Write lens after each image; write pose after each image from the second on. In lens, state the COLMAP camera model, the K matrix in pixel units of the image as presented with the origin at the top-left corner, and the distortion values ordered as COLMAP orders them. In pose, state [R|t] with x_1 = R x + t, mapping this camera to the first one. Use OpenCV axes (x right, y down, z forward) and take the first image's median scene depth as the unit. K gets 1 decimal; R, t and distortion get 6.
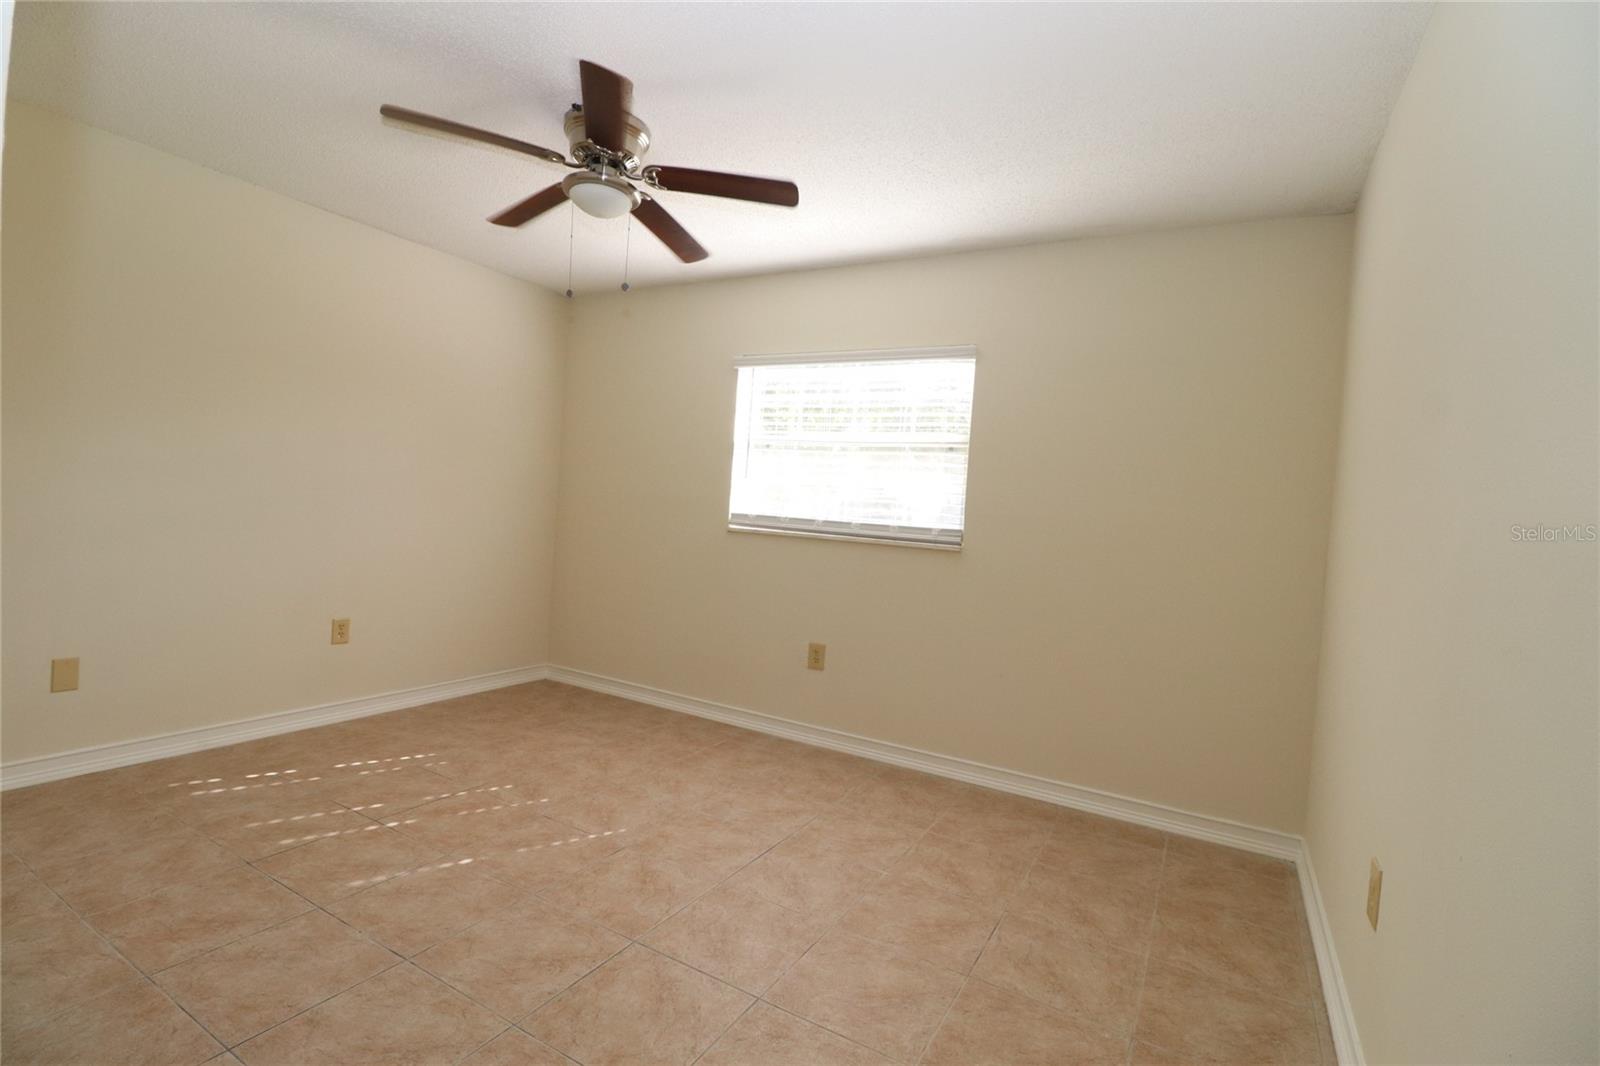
lens RADIAL K [[751.9, 0, 788.7], [0, 751.9, 524.1], [0, 0, 1]] dist [-0.006147, -0.010517]
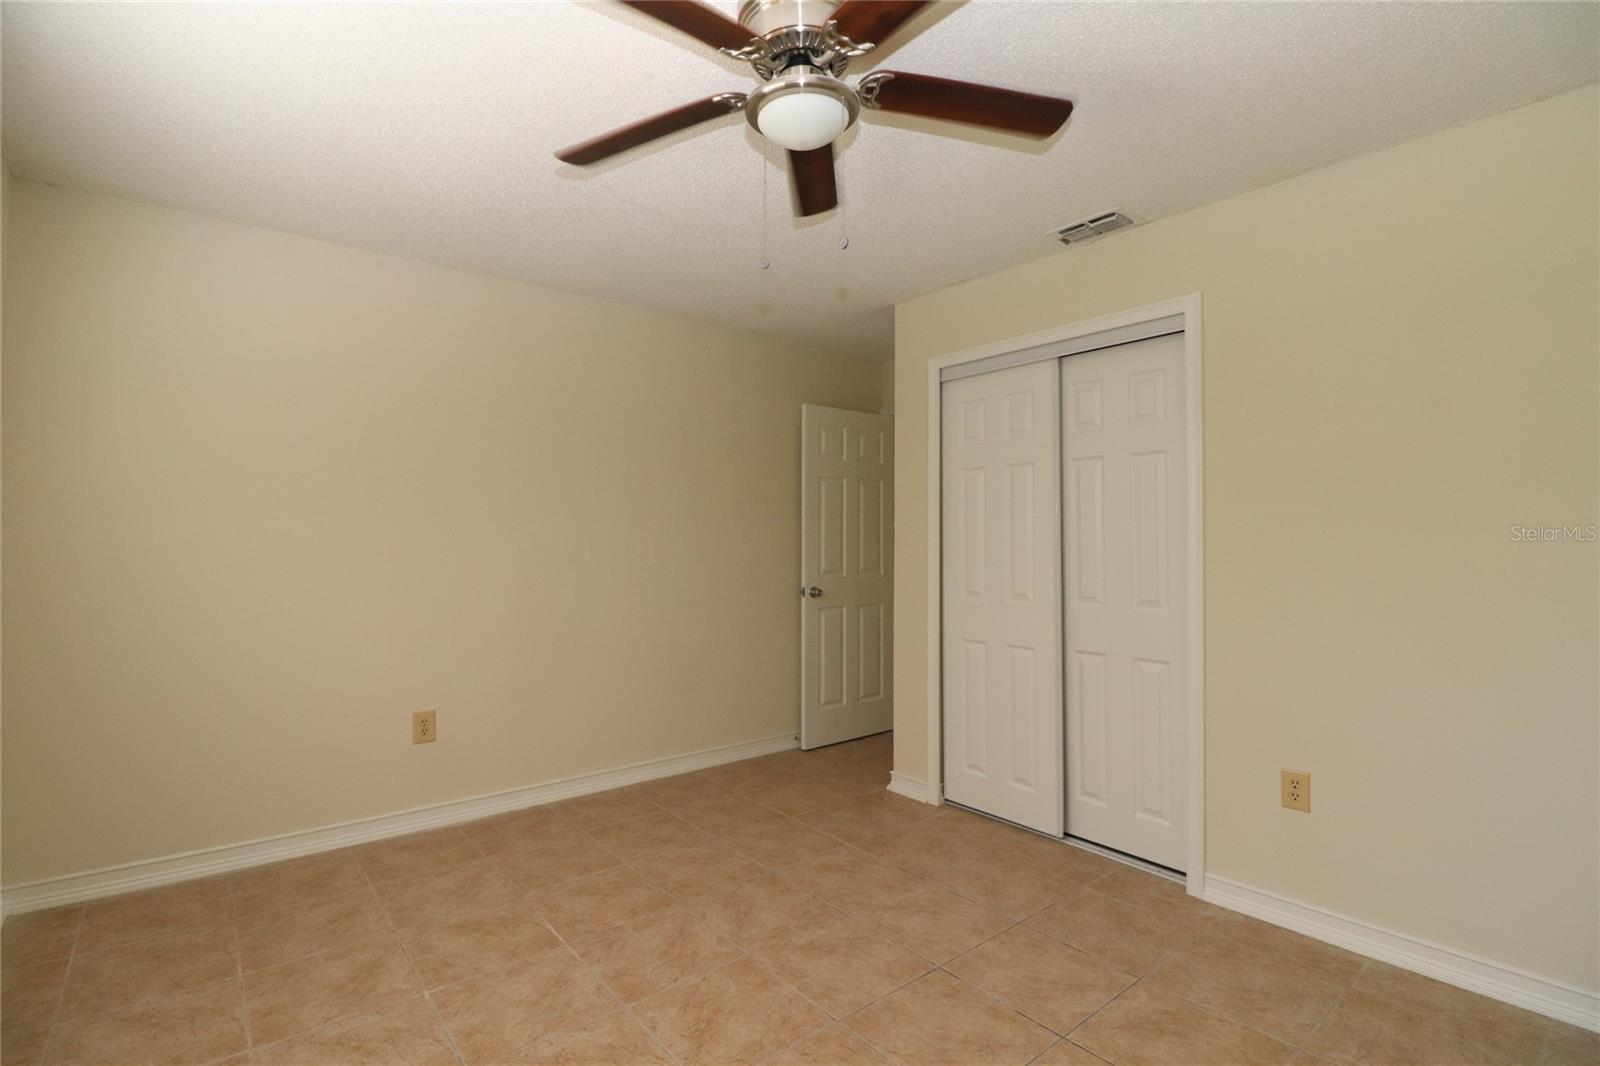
lens RADIAL K [[751.9, 0, 788.7], [0, 751.9, 524.1], [0, 0, 1]] dist [-0.006147, -0.010517]
pose [[-0.931684, -0.064283, 0.357536, -0.595769], [-0.059672, 0.997931, 0.023928, -0.105869], [-0.358335, 0.000959, -0.933593, 1.940407]]
